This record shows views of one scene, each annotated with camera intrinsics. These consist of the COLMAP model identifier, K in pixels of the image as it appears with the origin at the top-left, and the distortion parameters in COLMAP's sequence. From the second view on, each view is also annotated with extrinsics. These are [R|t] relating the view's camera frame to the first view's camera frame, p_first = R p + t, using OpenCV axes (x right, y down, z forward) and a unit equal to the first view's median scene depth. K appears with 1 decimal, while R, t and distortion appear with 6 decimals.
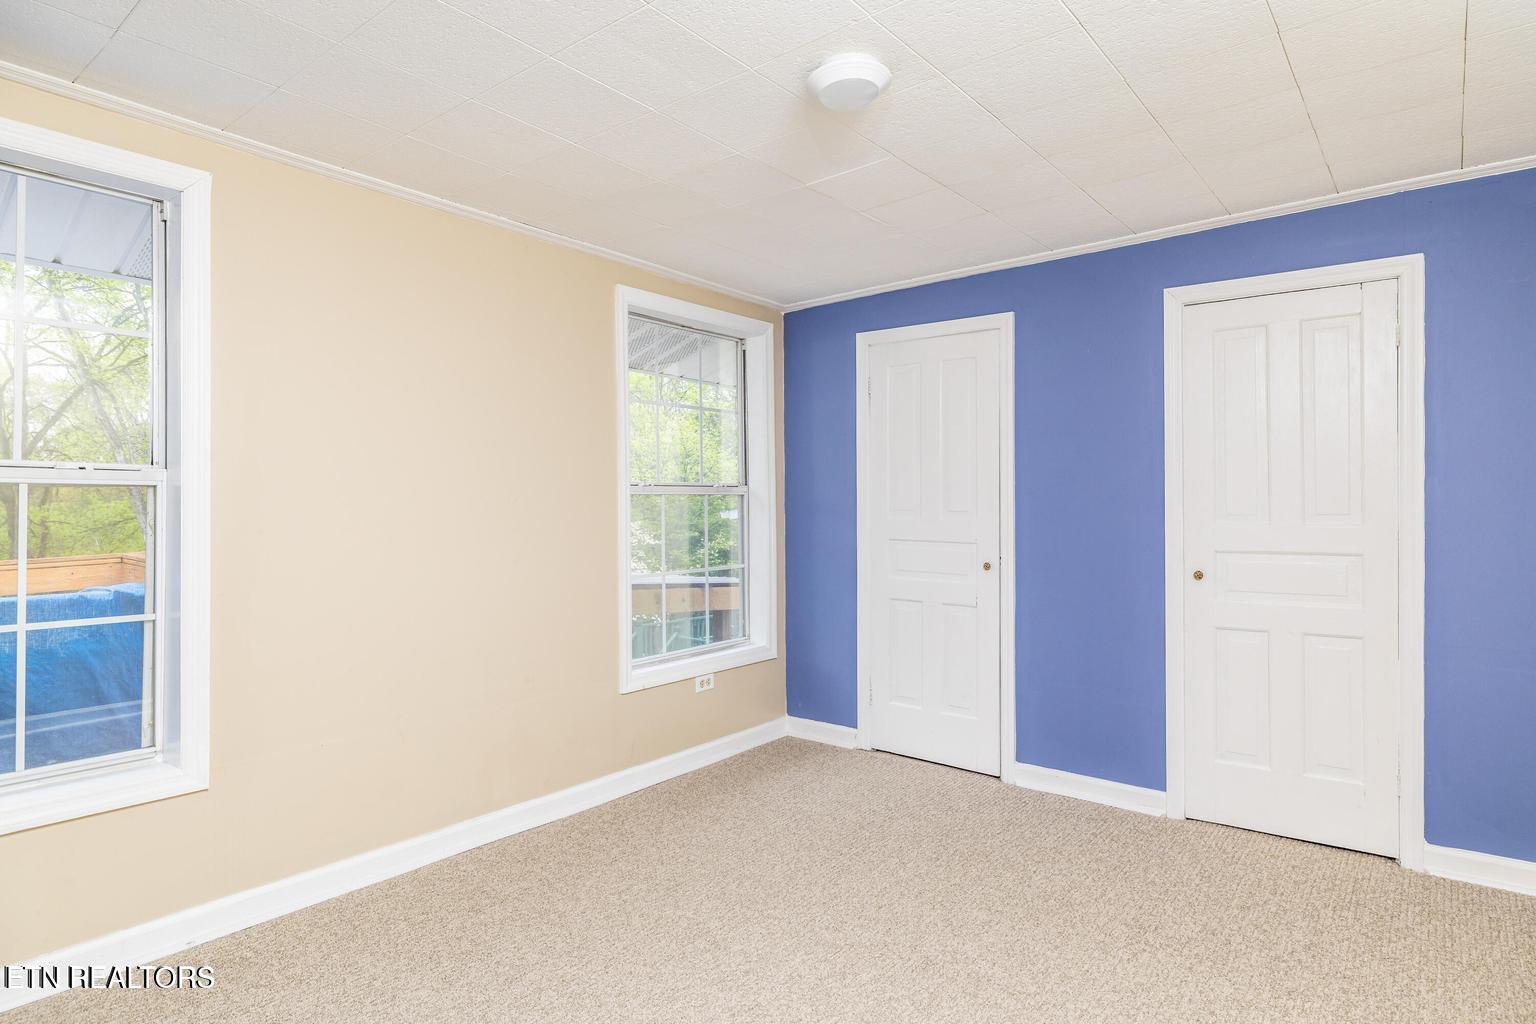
lens RADIAL K [[847.6, 0, 761.1], [0, 847.6, 512.4], [0, 0, 1]] dist [-0.000662, 0.000535]
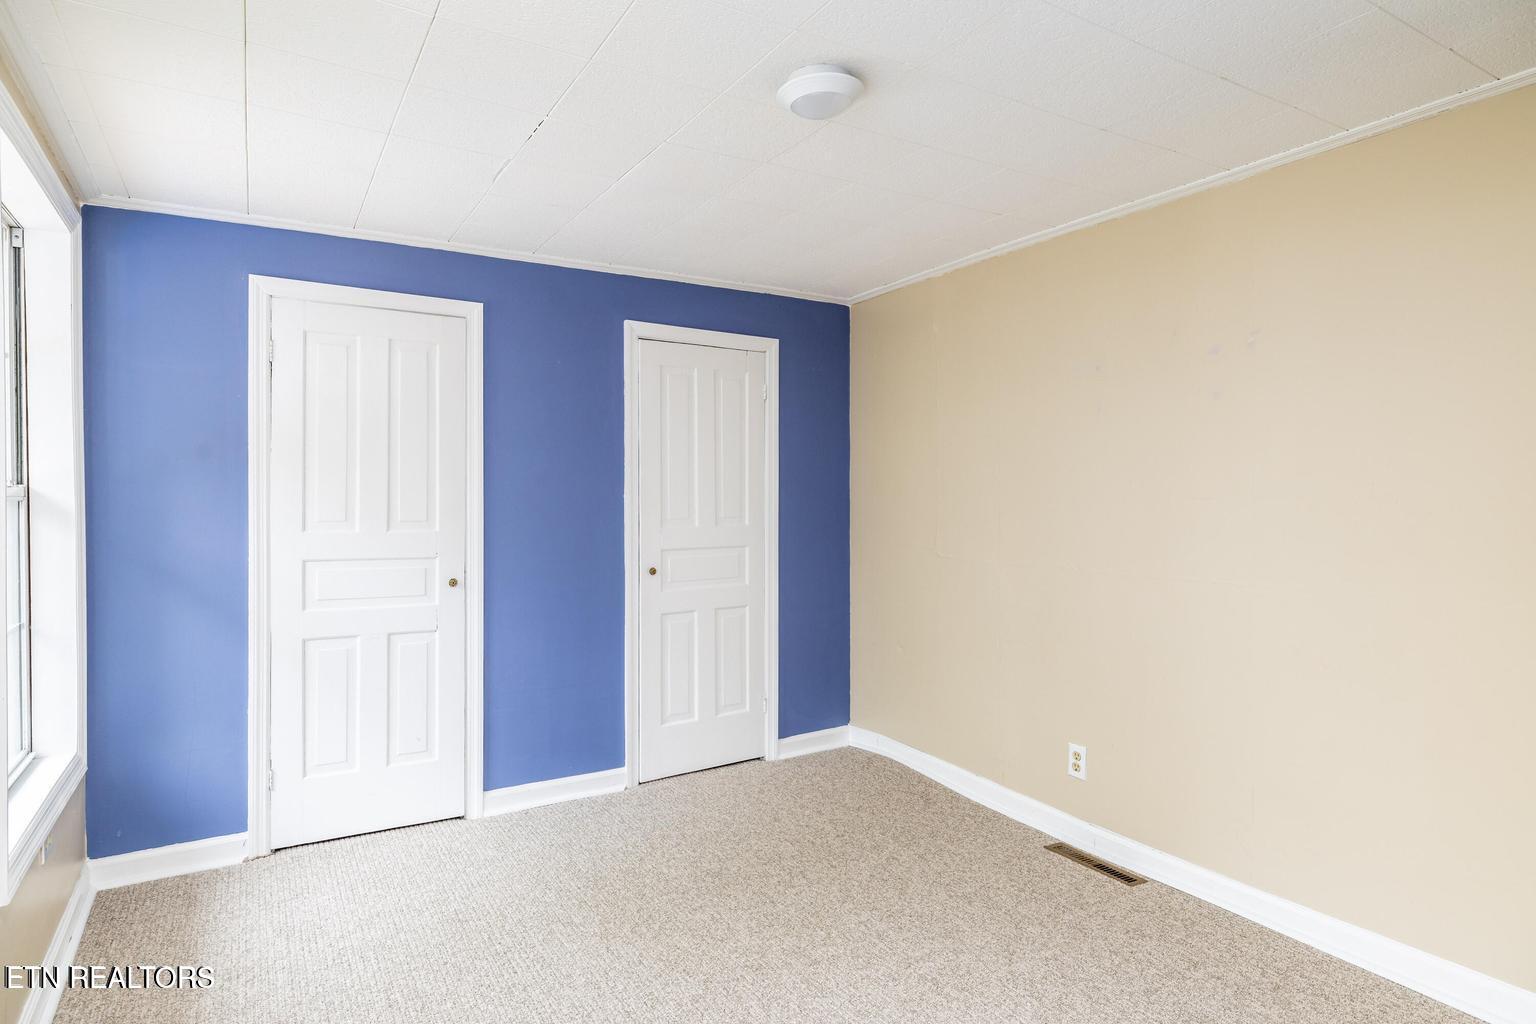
lens RADIAL K [[847.6, 0, 762.2], [0, 847.6, 501.7], [0, 0, 1]] dist [-0.000662, 0.000535]
pose [[0.334399, -0.000093, 0.942432, -0.484446], [0.013718, 0.999895, -0.004769, -0.012692], [-0.942332, 0.014523, 0.334365, 0.417534]]
